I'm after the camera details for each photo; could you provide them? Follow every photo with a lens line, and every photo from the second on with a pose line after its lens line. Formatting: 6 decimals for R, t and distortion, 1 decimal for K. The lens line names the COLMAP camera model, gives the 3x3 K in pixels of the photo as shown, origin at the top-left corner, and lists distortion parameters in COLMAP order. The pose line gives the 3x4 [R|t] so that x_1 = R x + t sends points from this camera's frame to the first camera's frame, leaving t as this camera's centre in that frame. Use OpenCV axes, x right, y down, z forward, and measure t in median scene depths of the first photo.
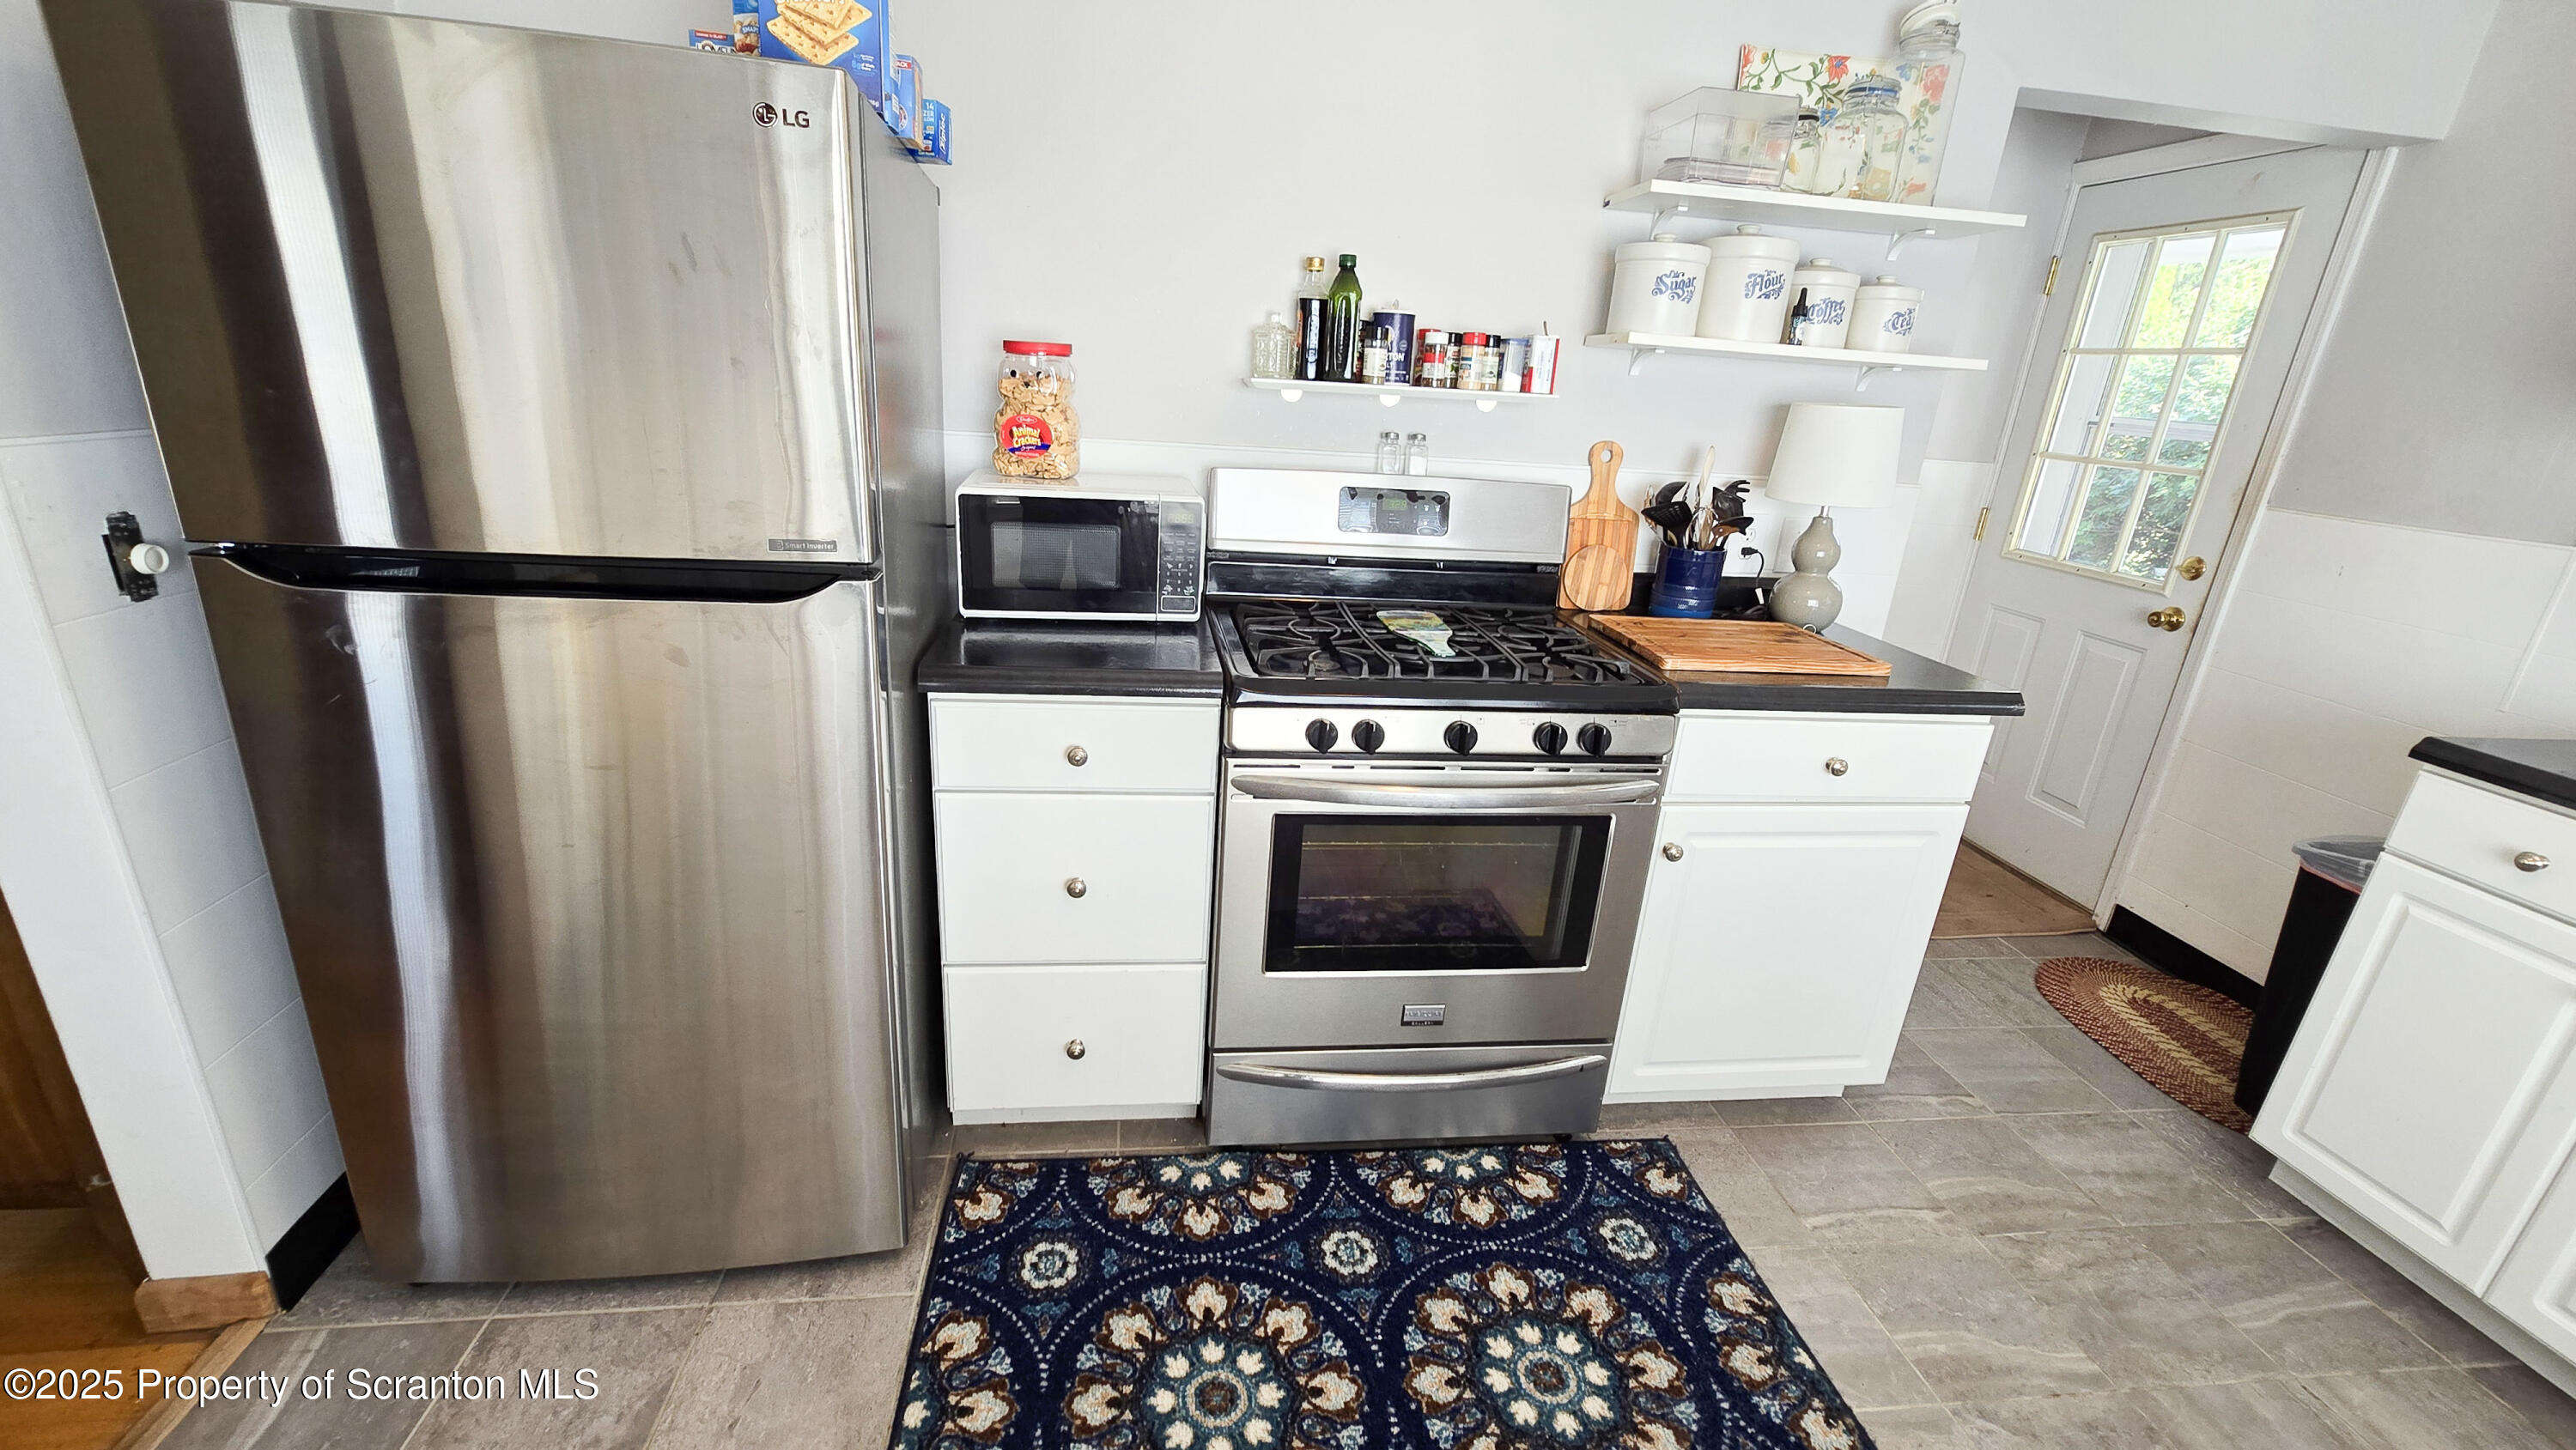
lens RADIAL K [[1053.3, 0, 1271.0], [0, 1053.3, 738.5], [0, 0, 1]] dist [-0.007104, 0.002941]
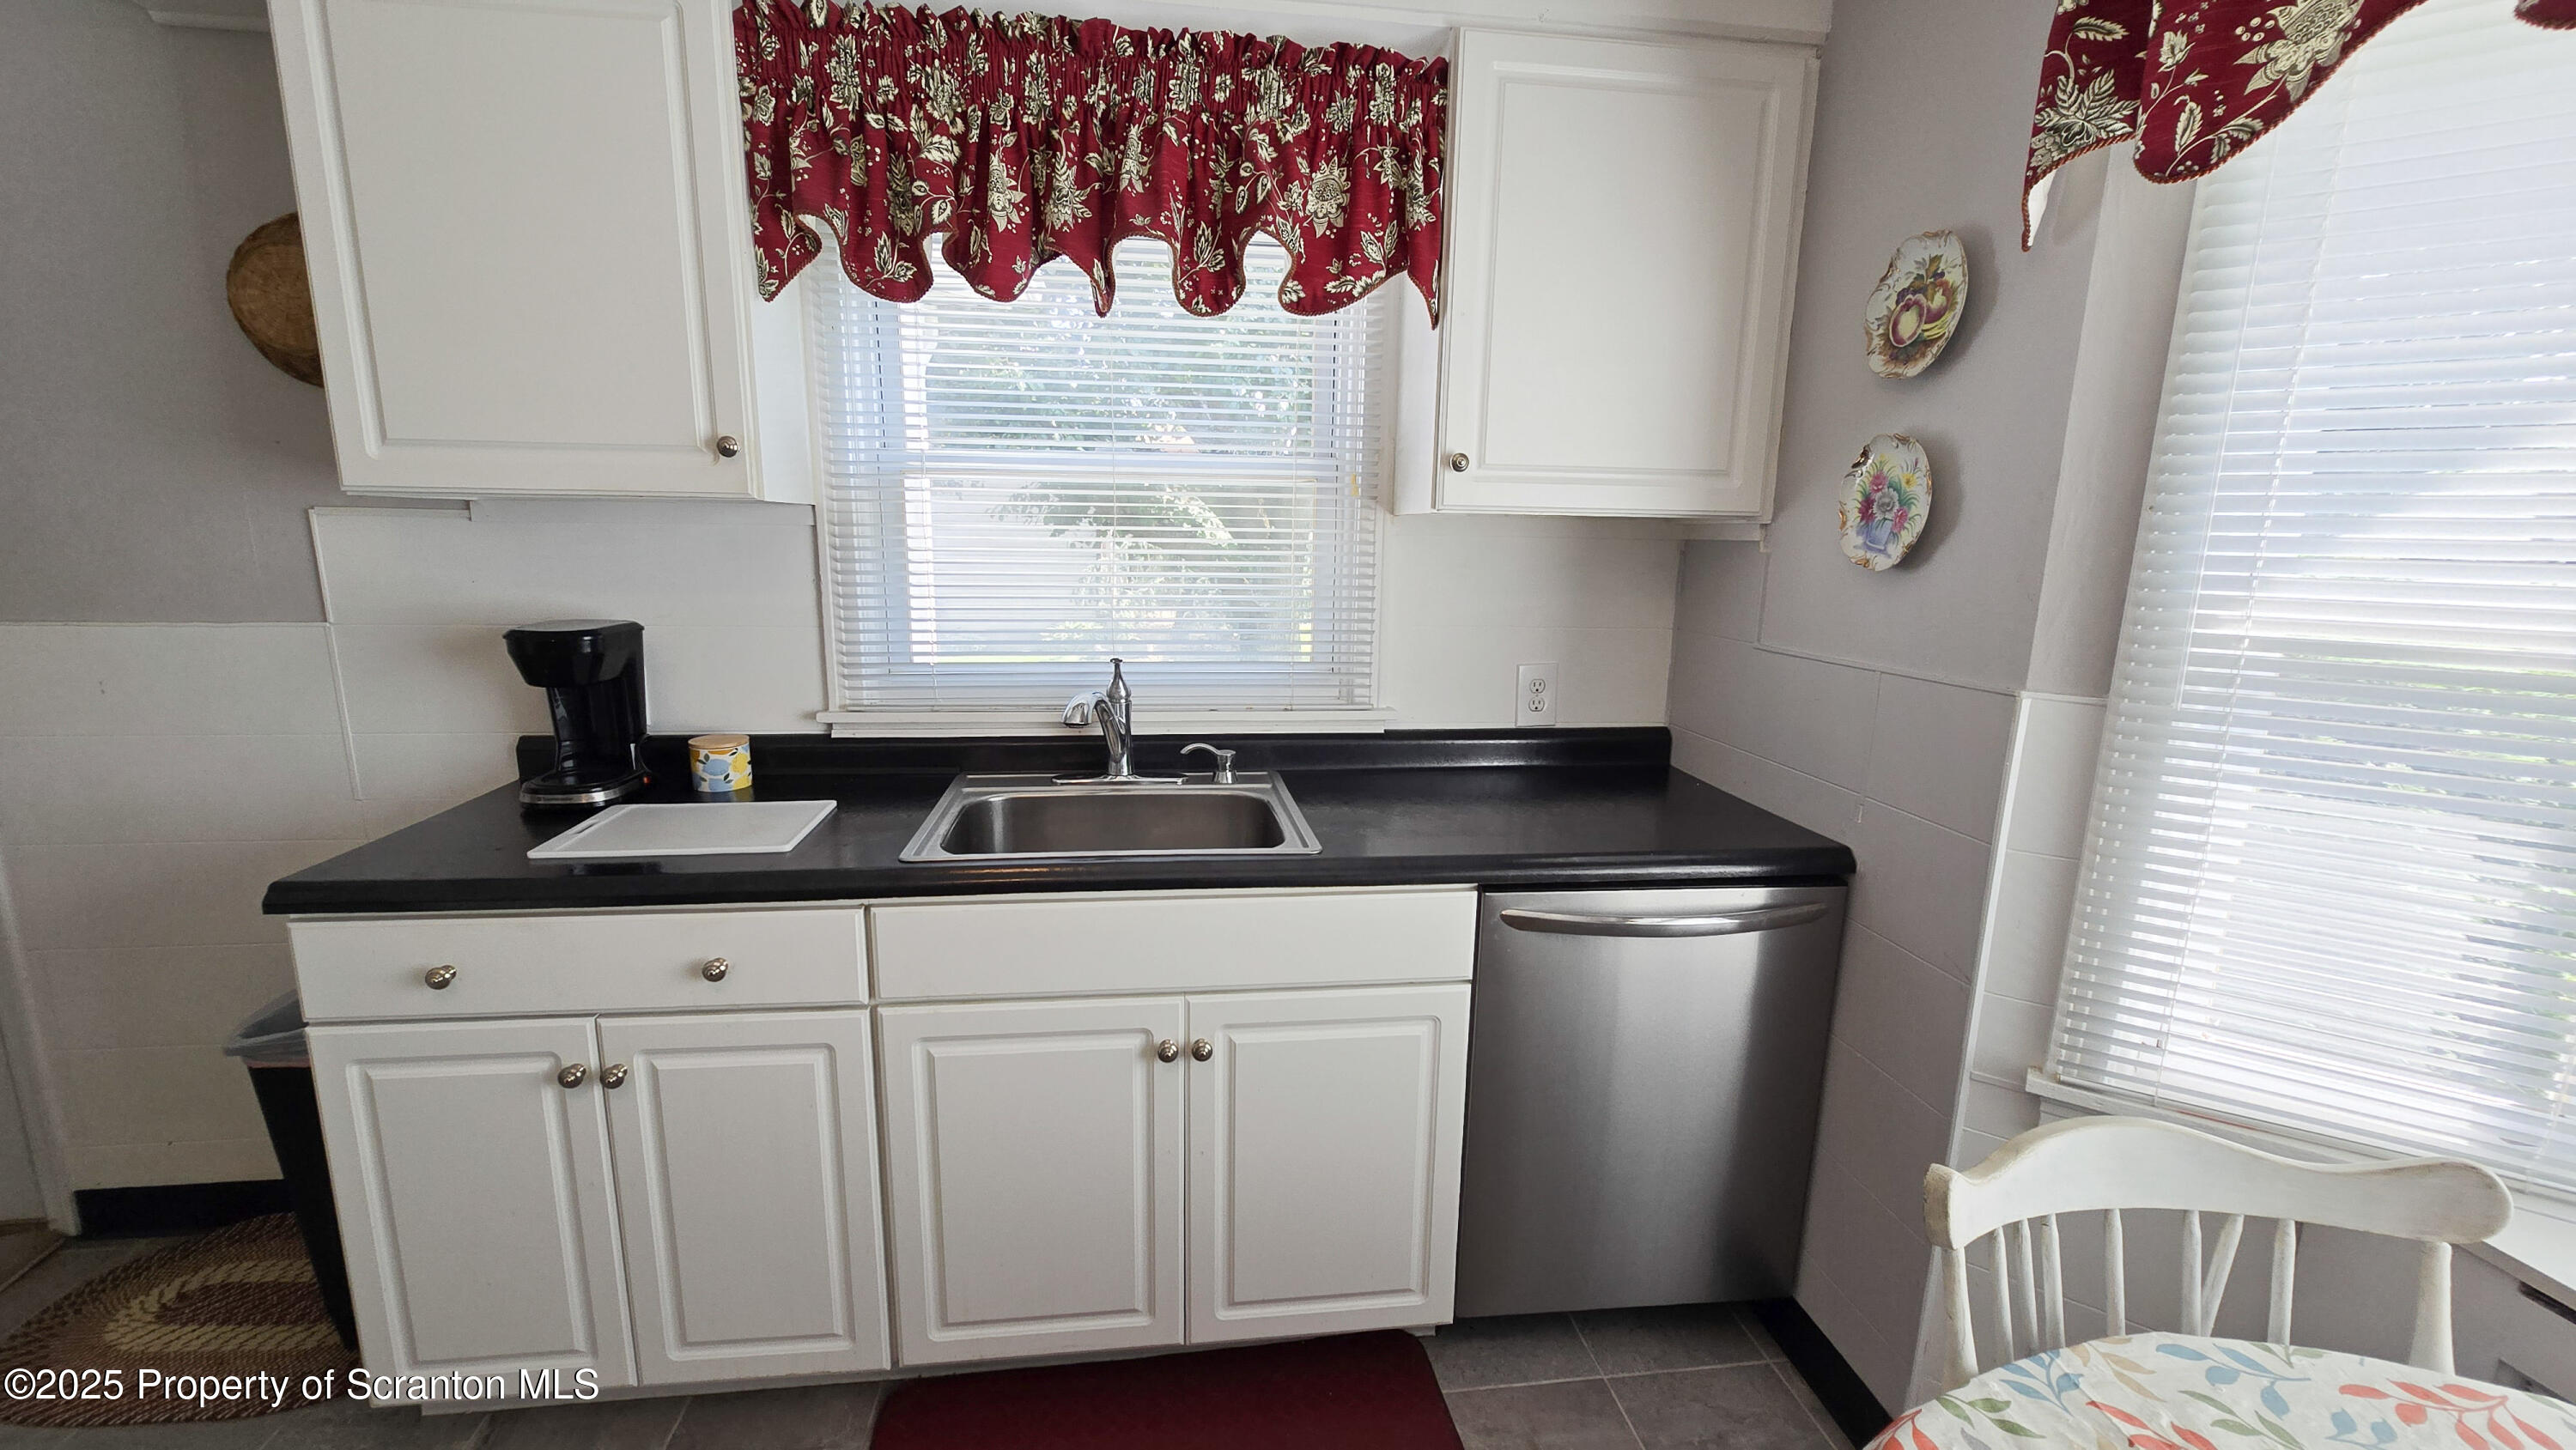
lens RADIAL K [[1053.3, 0, 1267.7], [0, 1053.3, 739.8], [0, 0, 1]] dist [-0.007104, 0.002941]
pose [[-0.004105, -0.258203, 0.966082, 0.343665], [0.318717, 0.915370, 0.246004, -0.055046], [-0.947841, 0.308916, 0.078536, 0.179289]]
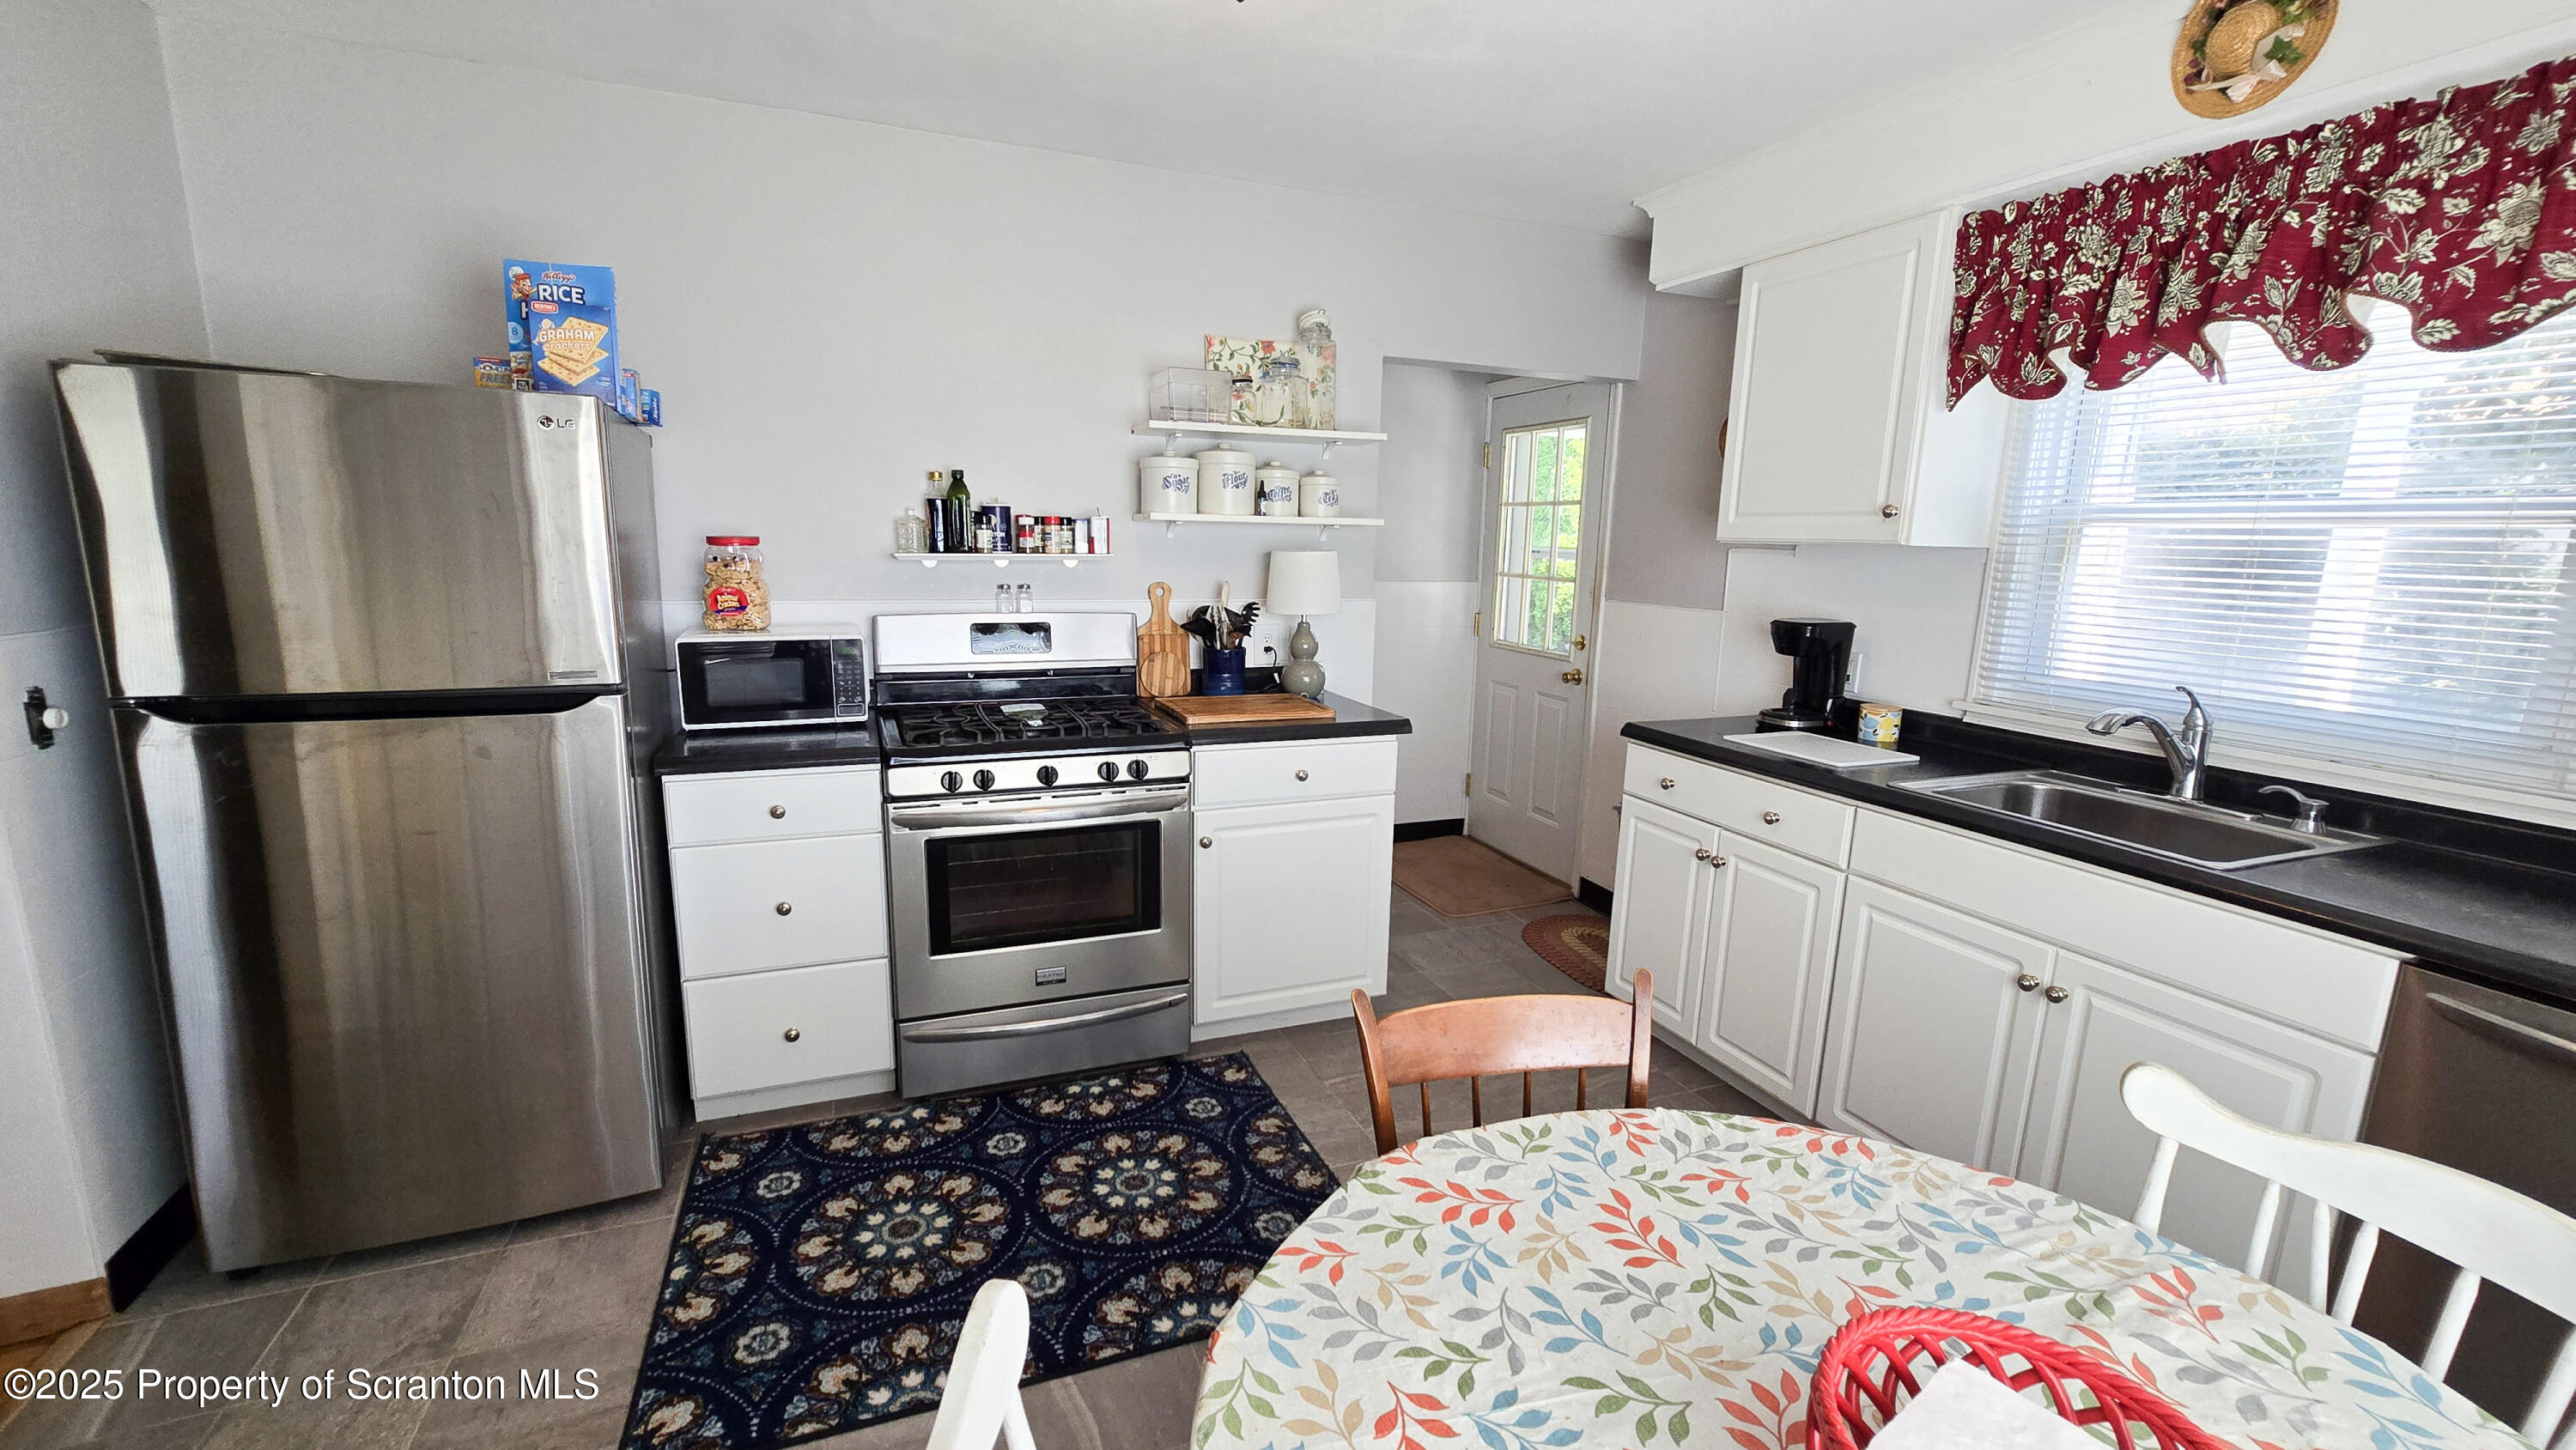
lens RADIAL K [[1053.3, 0, 1268.8], [0, 1053.3, 736.6], [0, 0, 1]] dist [-0.007104, 0.002941]
pose [[0.968417, -0.087756, 0.233381, 0.127806], [0.119205, 0.985066, -0.124237, 0.156879], [-0.218993, 0.148134, 0.964416, -0.502894]]
